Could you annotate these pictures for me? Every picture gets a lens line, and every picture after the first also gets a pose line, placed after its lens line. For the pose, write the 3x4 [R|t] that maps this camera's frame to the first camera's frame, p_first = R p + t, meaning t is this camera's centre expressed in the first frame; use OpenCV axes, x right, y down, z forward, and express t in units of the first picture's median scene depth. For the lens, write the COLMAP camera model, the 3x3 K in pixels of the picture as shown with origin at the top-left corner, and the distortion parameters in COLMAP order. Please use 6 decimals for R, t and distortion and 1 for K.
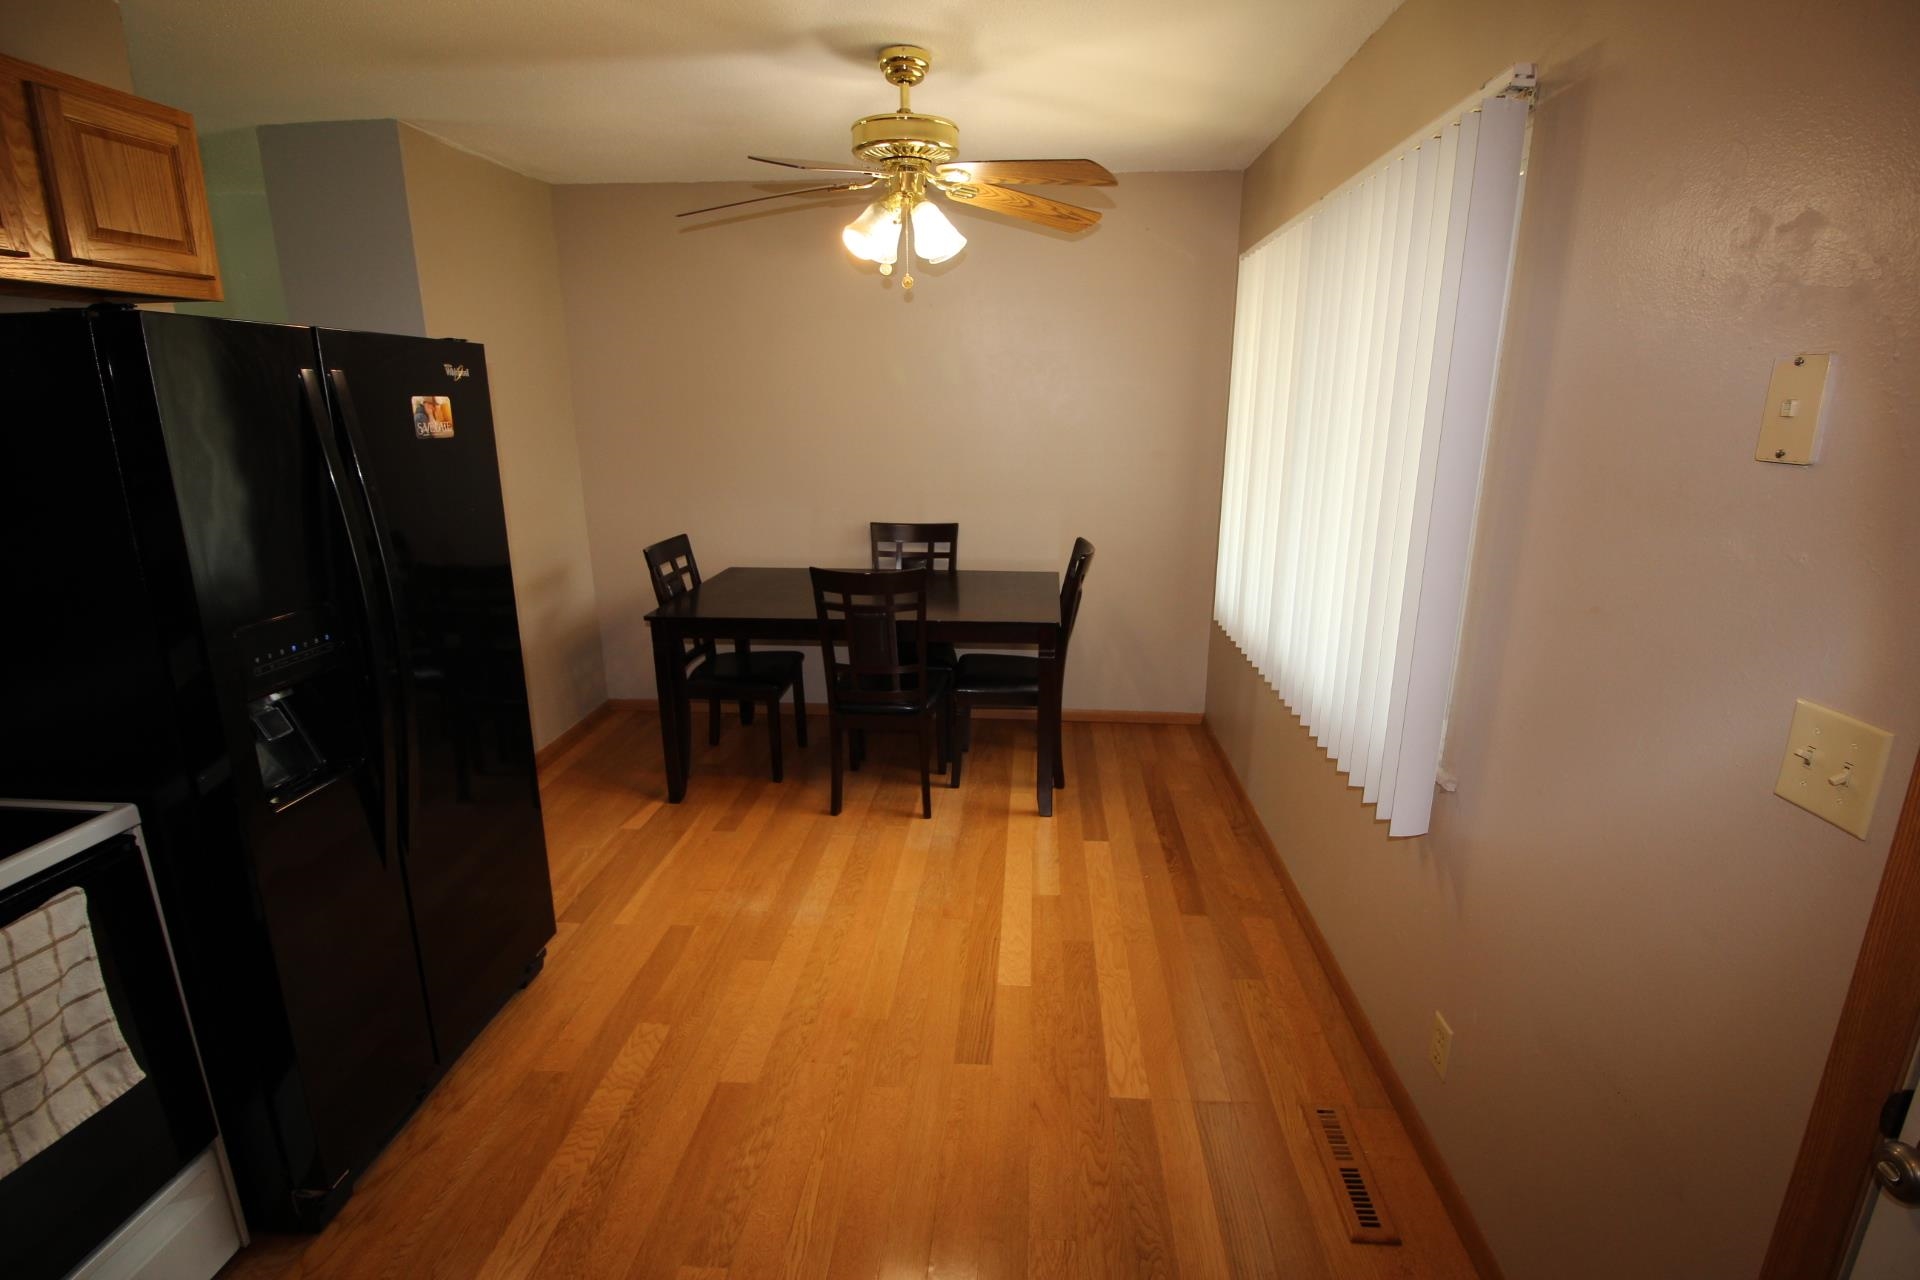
lens RADIAL K [[892.7, 0, 969.6], [0, 892.7, 627.1], [0, 0, 1]] dist [-0.018611, -0.000690]
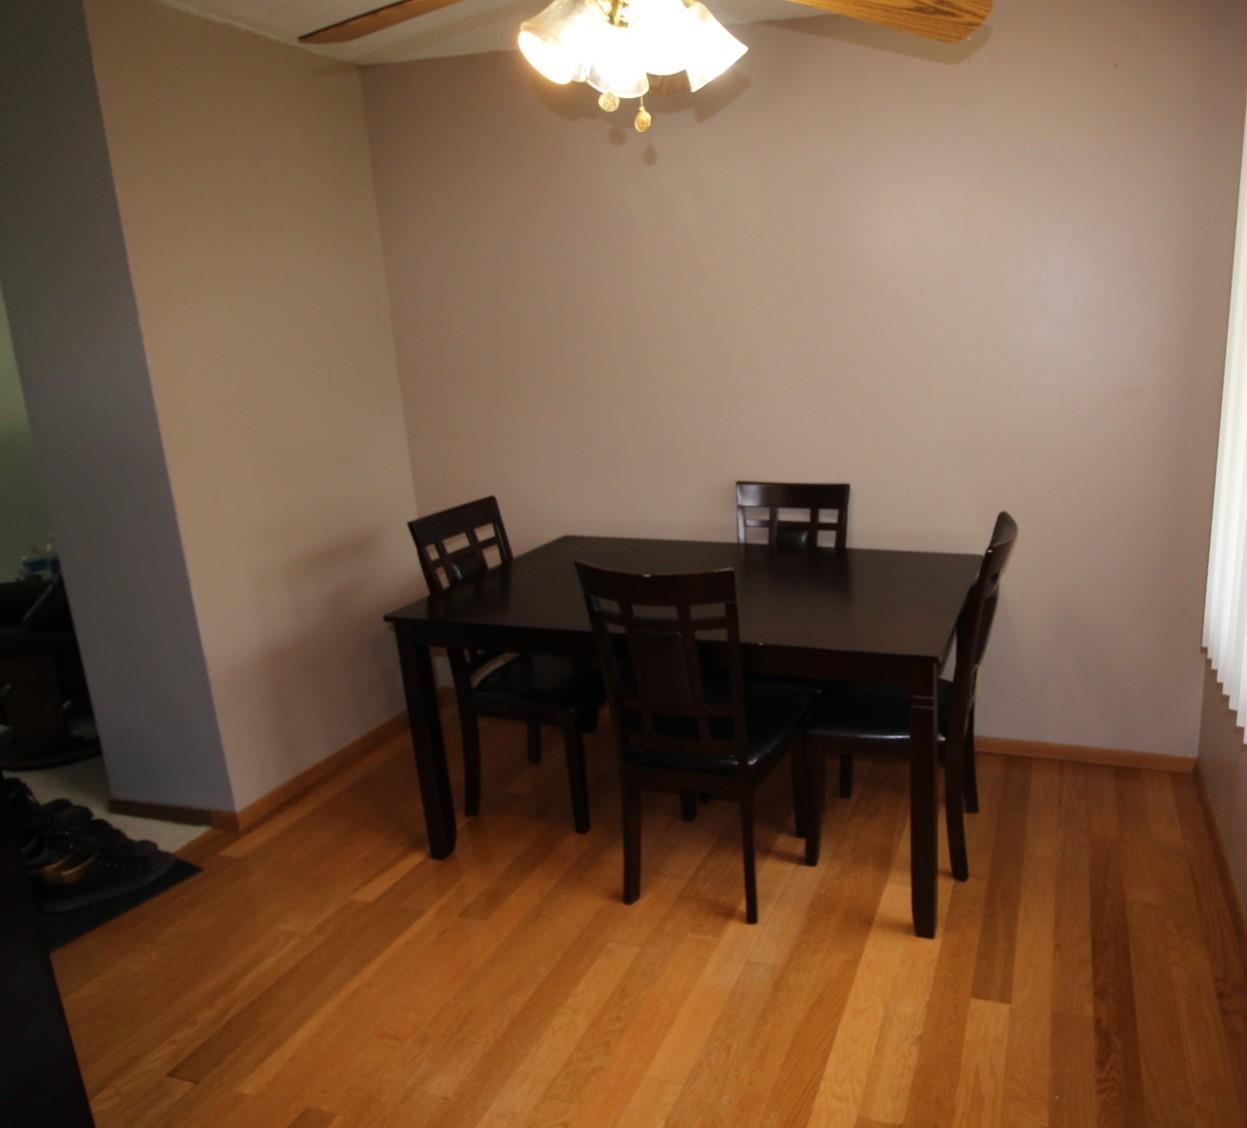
lens RADIAL K [[1151.5, 0, 662.4], [0, 1151.5, 590.1], [0, 0, 1]] dist [-0.004257, -0.022979]
pose [[0.982615, 0.022670, -0.184264, 0.039126], [-0.026367, 0.999497, -0.017637, -0.022826], [0.183772, 0.022189, 0.982718, 0.098768]]
